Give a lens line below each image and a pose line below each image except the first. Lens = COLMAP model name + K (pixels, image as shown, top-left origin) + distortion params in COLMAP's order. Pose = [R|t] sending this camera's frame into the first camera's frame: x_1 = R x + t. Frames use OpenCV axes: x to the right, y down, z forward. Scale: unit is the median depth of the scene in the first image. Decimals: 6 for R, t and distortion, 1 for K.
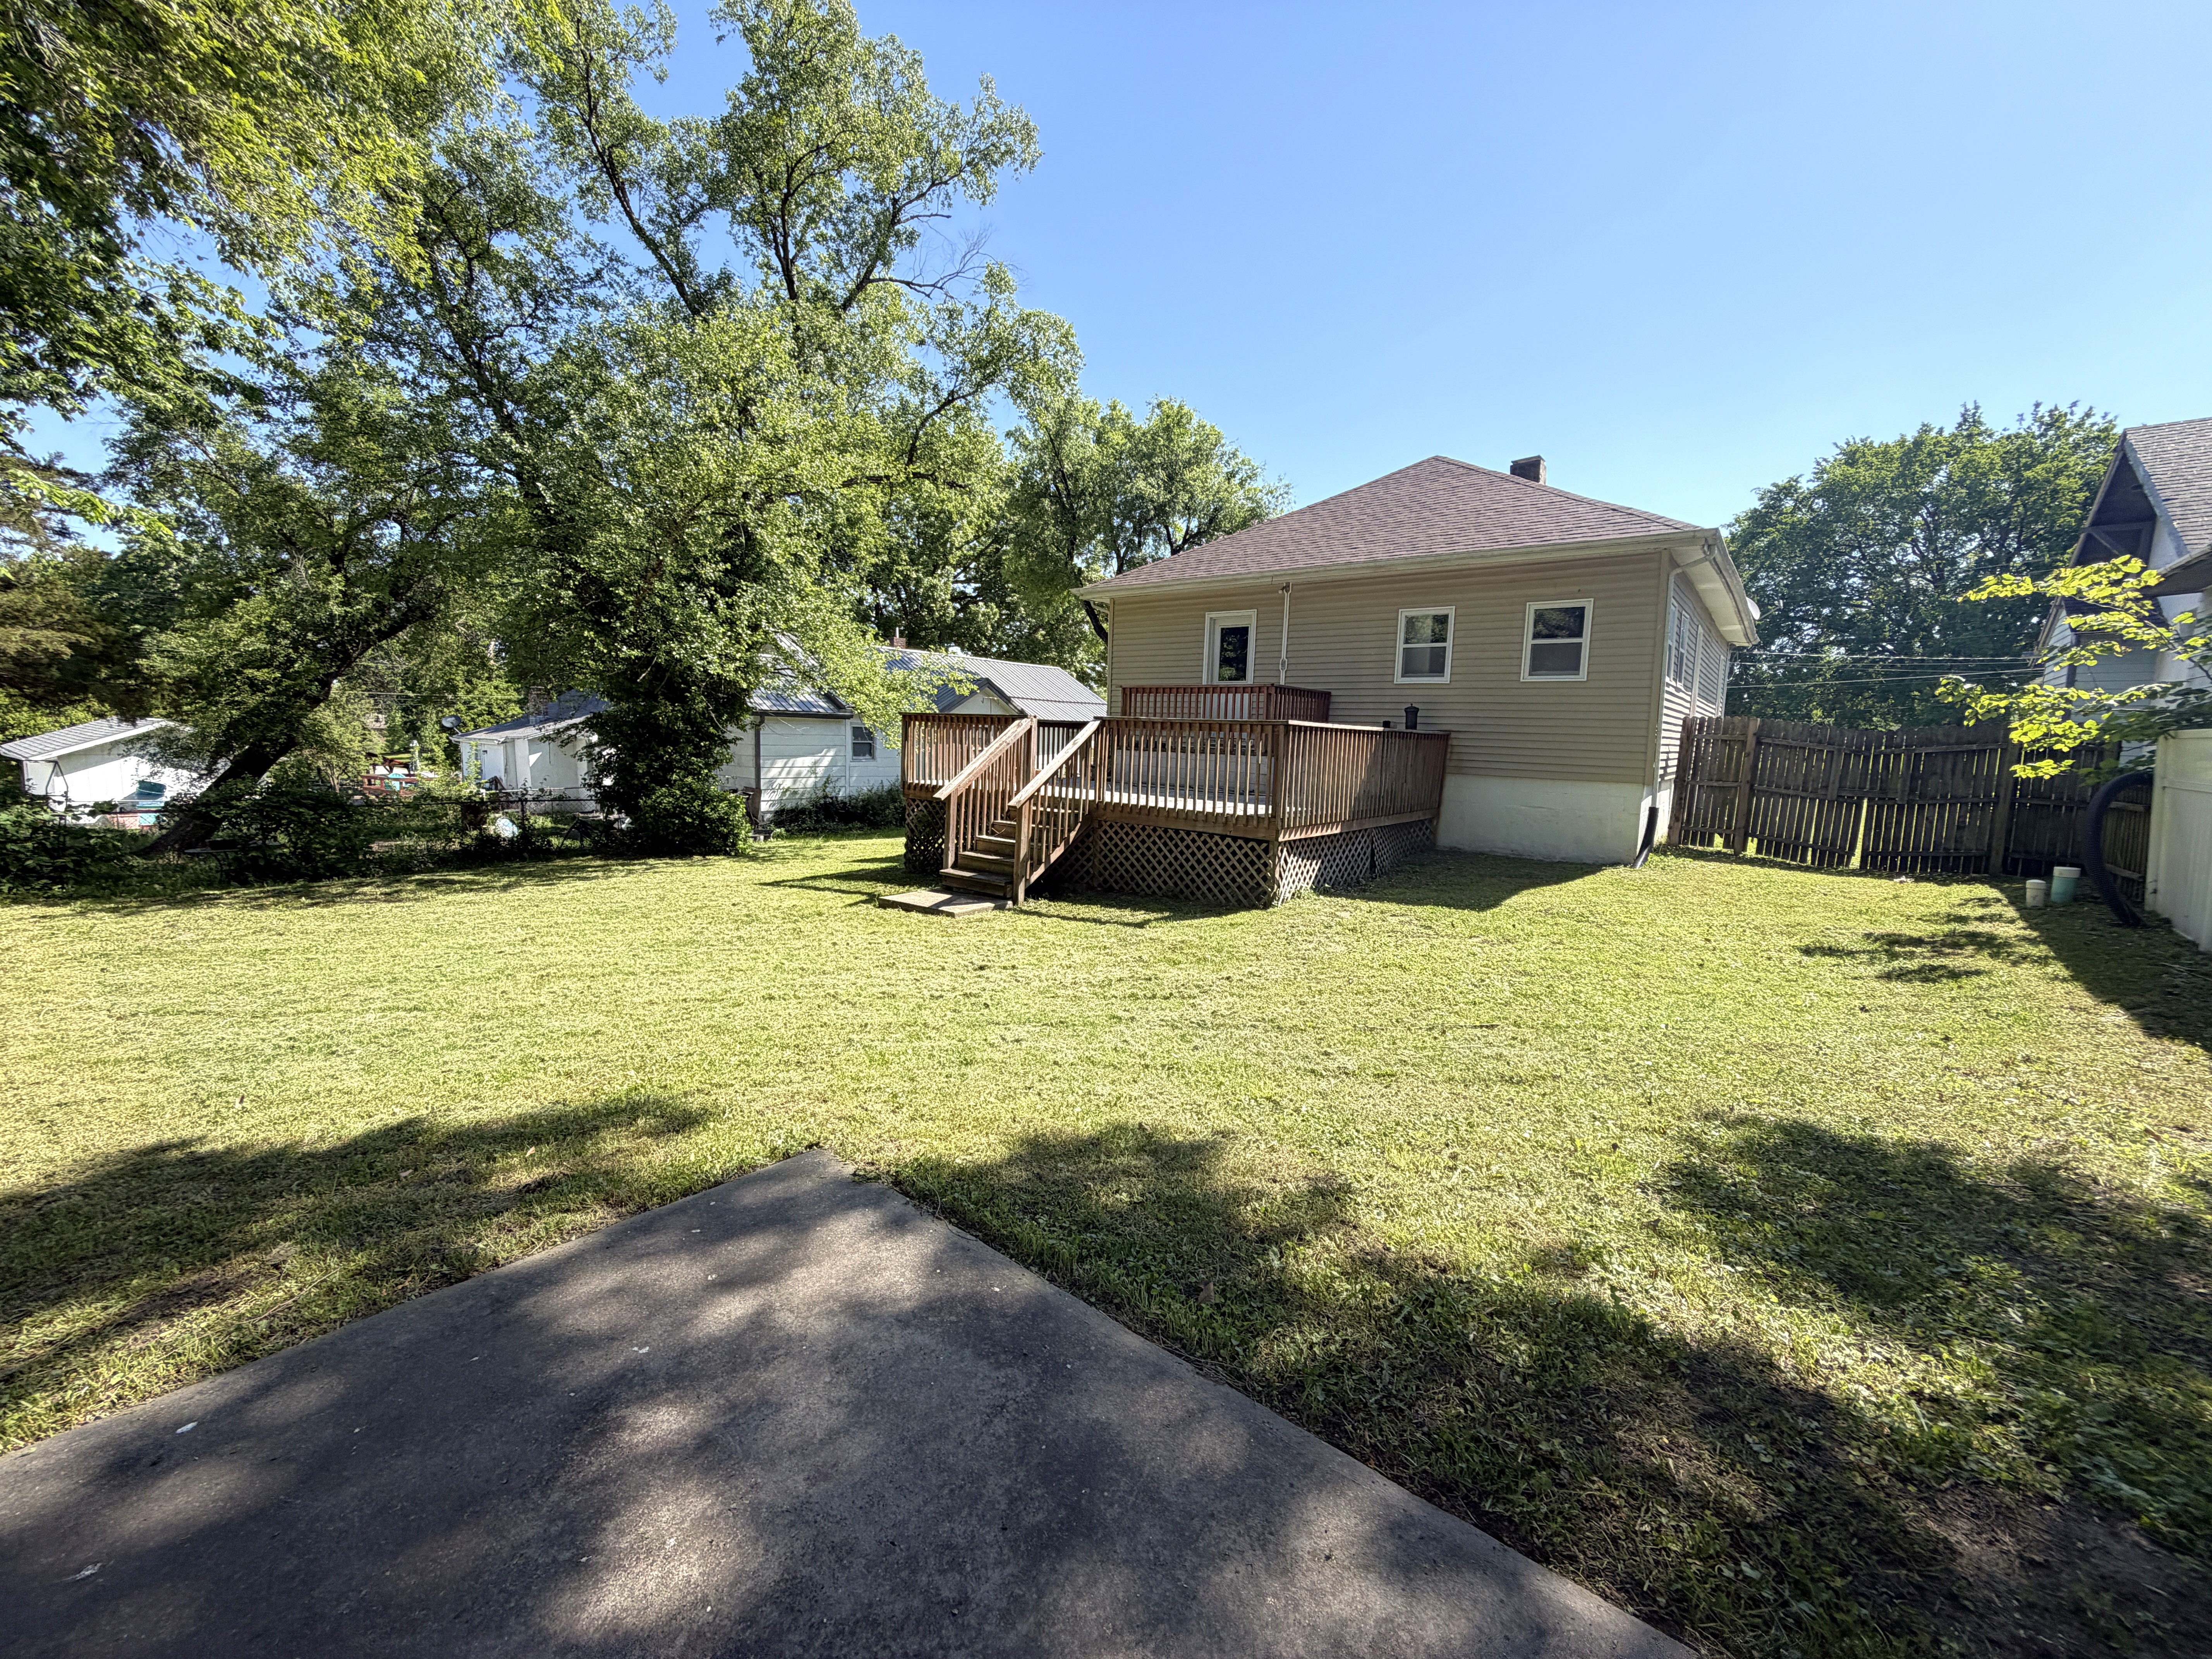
lens RADIAL K [[889.5, 0, 1109.5], [0, 889.5, 829.1], [0, 0, 1]] dist [-0.000478, 0.000438]
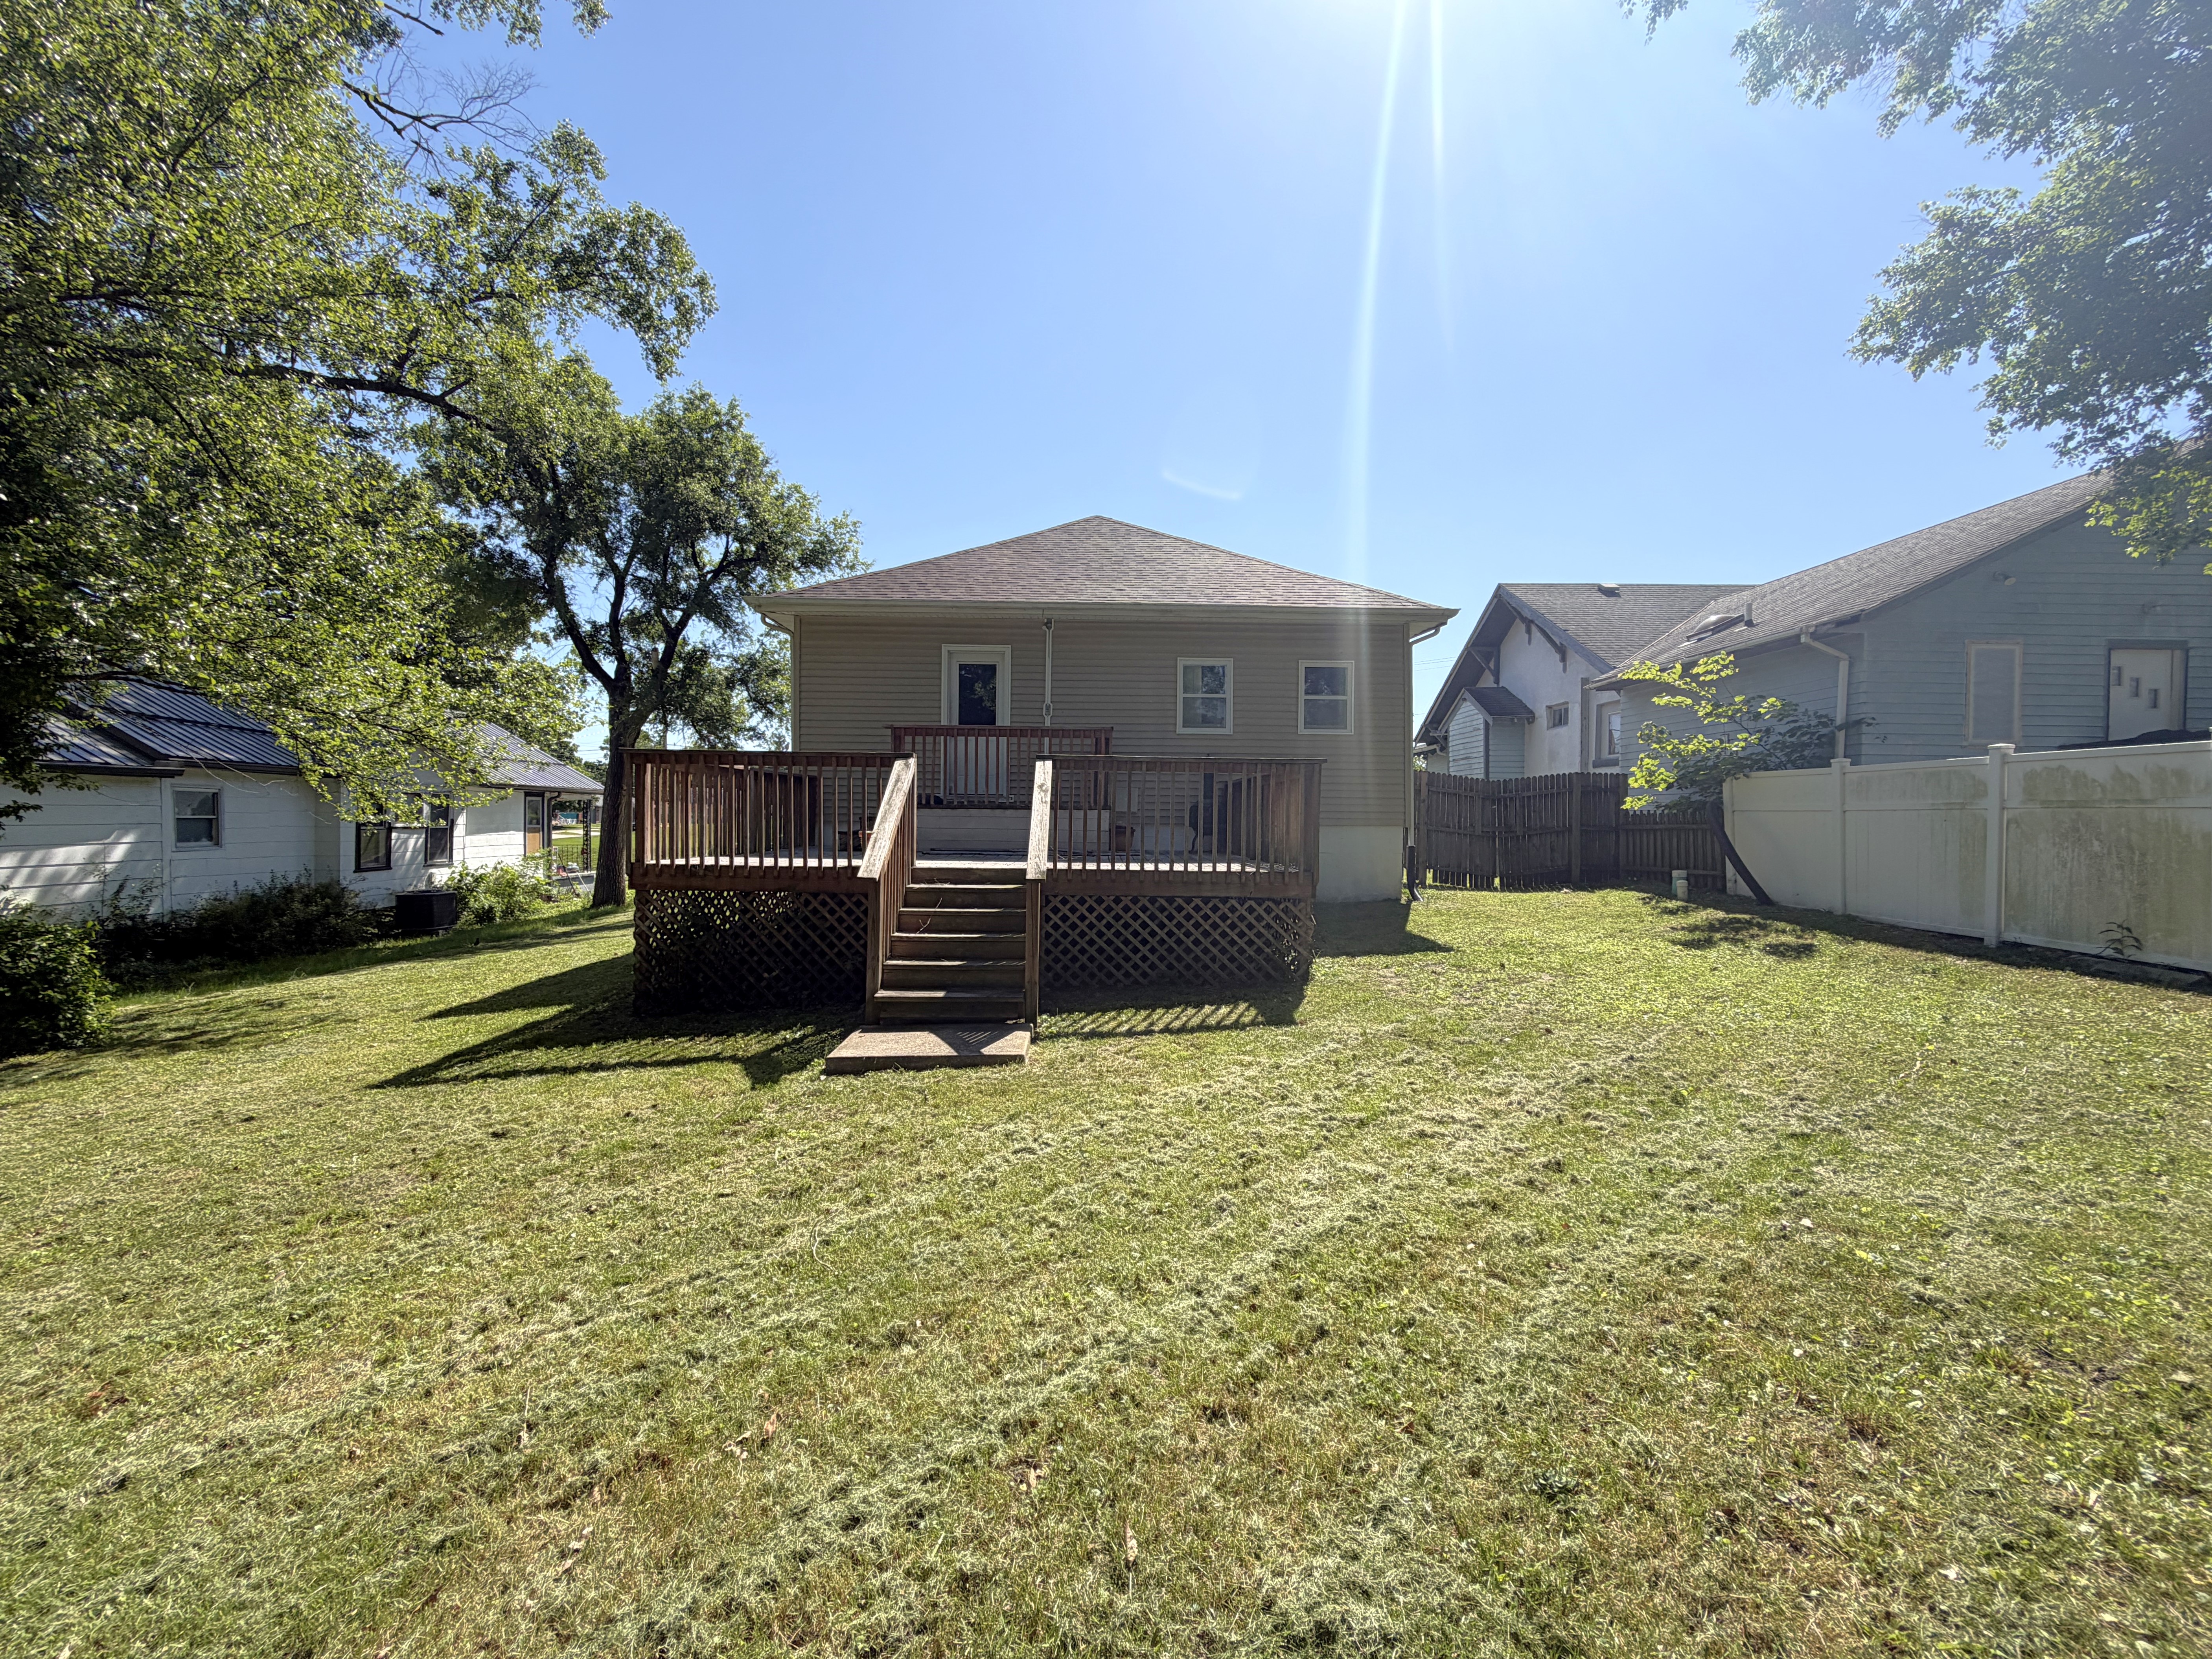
lens RADIAL K [[889.5, 0, 1109.5], [0, 889.5, 829.1], [0, 0, 1]] dist [-0.000478, 0.000438]
pose [[0.768231, -0.031717, 0.639386, -0.328730], [0.084728, 0.995023, -0.052443, -0.015595], [-0.634541, 0.094462, 0.767095, 0.298835]]
